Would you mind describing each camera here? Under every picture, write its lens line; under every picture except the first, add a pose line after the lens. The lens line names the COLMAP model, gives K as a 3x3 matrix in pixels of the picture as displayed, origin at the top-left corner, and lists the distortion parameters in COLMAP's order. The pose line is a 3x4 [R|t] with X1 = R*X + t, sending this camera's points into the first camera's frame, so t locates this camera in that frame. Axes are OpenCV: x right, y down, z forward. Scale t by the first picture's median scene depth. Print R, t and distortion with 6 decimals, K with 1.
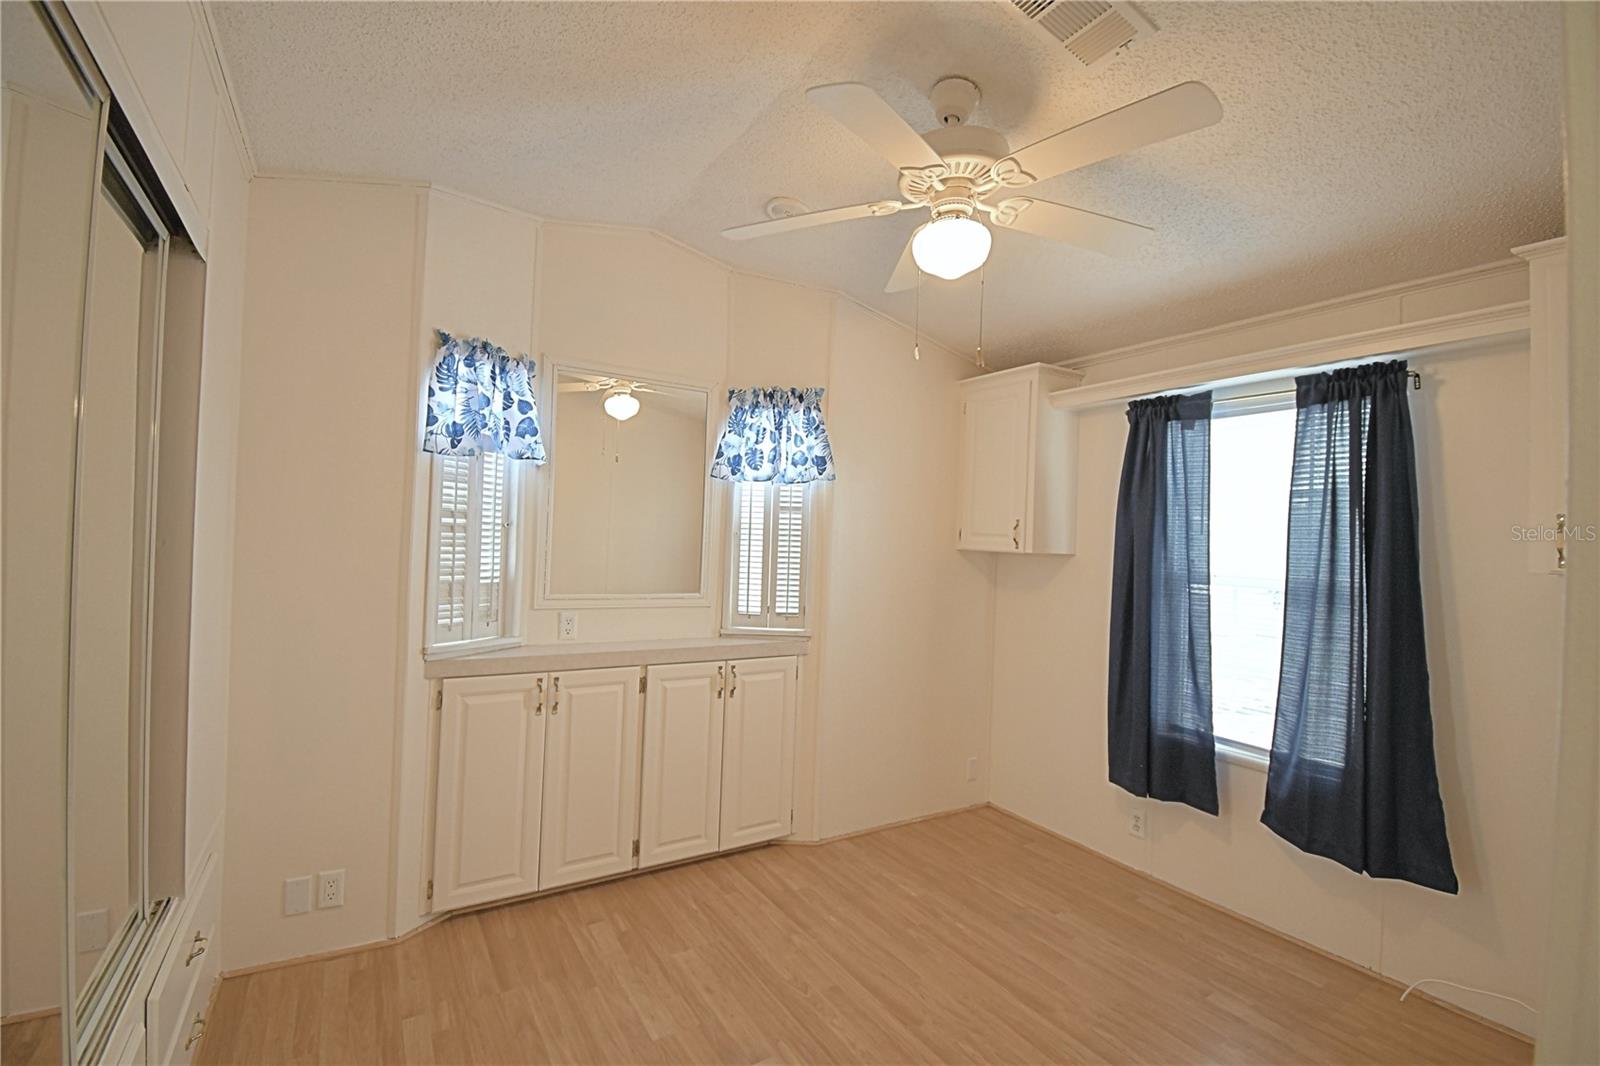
lens RADIAL K [[700.2, 0, 791.2], [0, 700.2, 530.3], [0, 0, 1]] dist [0.023123, -0.029179]
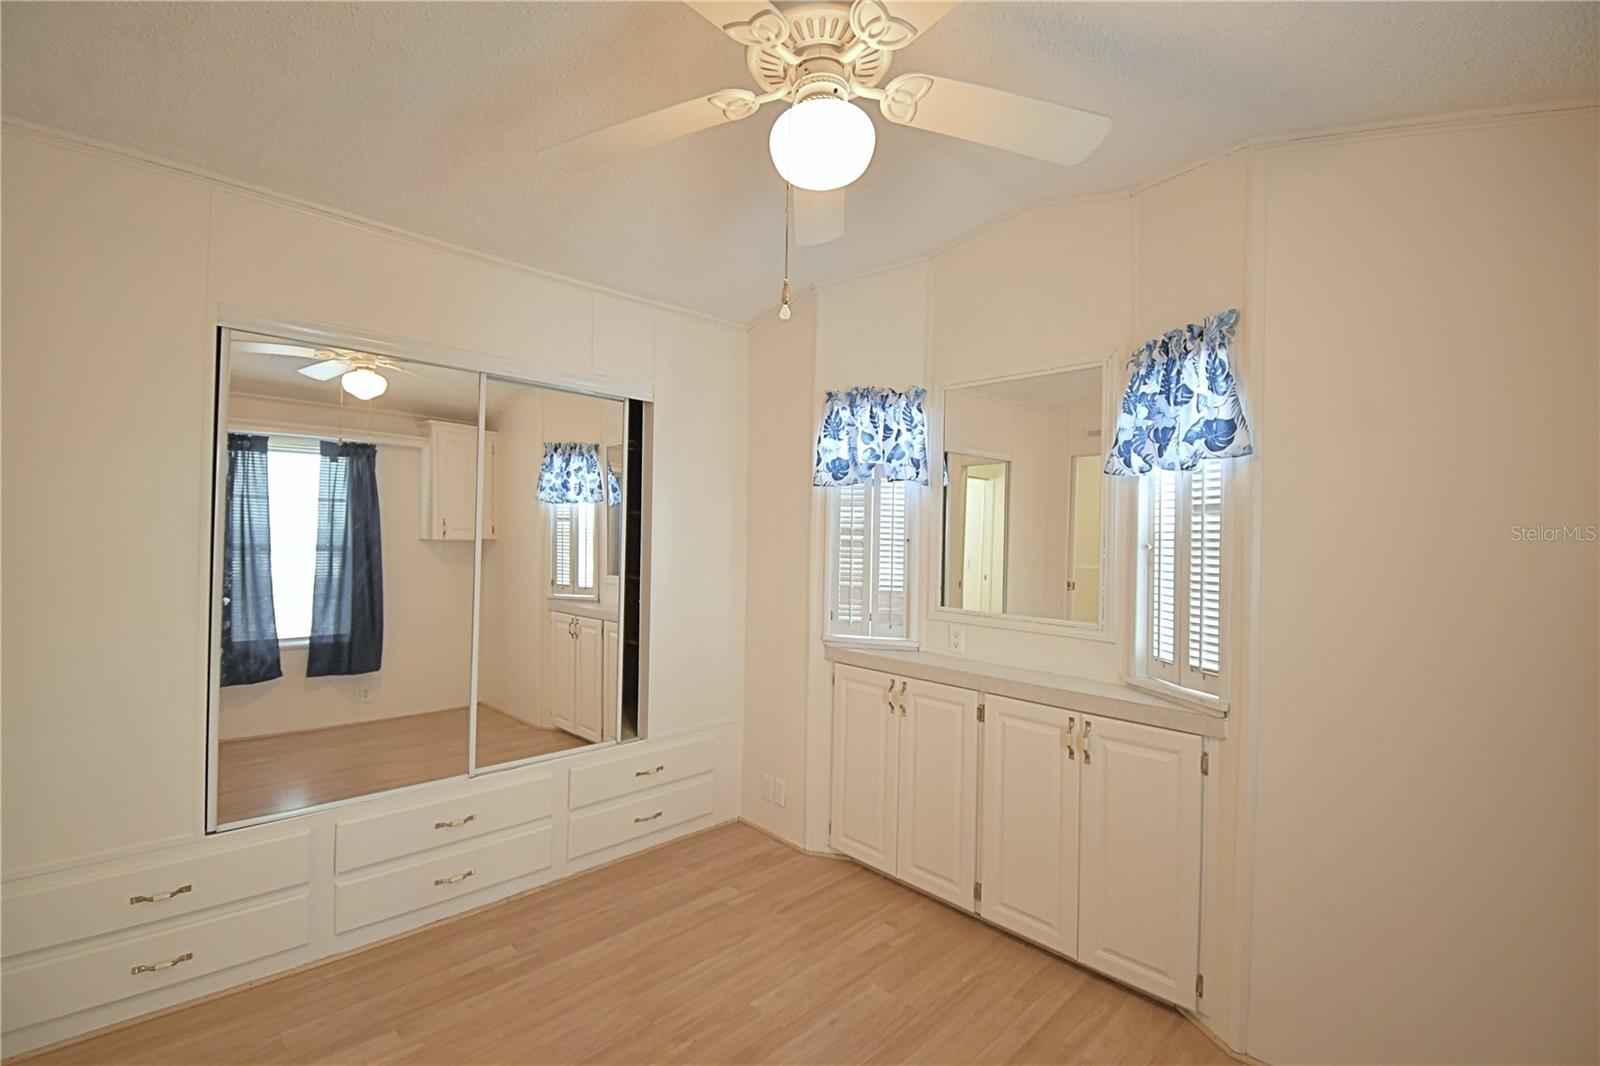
lens RADIAL K [[694.7, 0, 801.8], [0, 694.7, 528.2], [0, 0, 1]] dist [-0.000132, -0.015585]
pose [[0.230649, -0.039547, -0.972233, 0.663679], [-0.004029, 0.999126, -0.041596, 0.020425], [0.973029, 0.013511, 0.230288, 0.602028]]
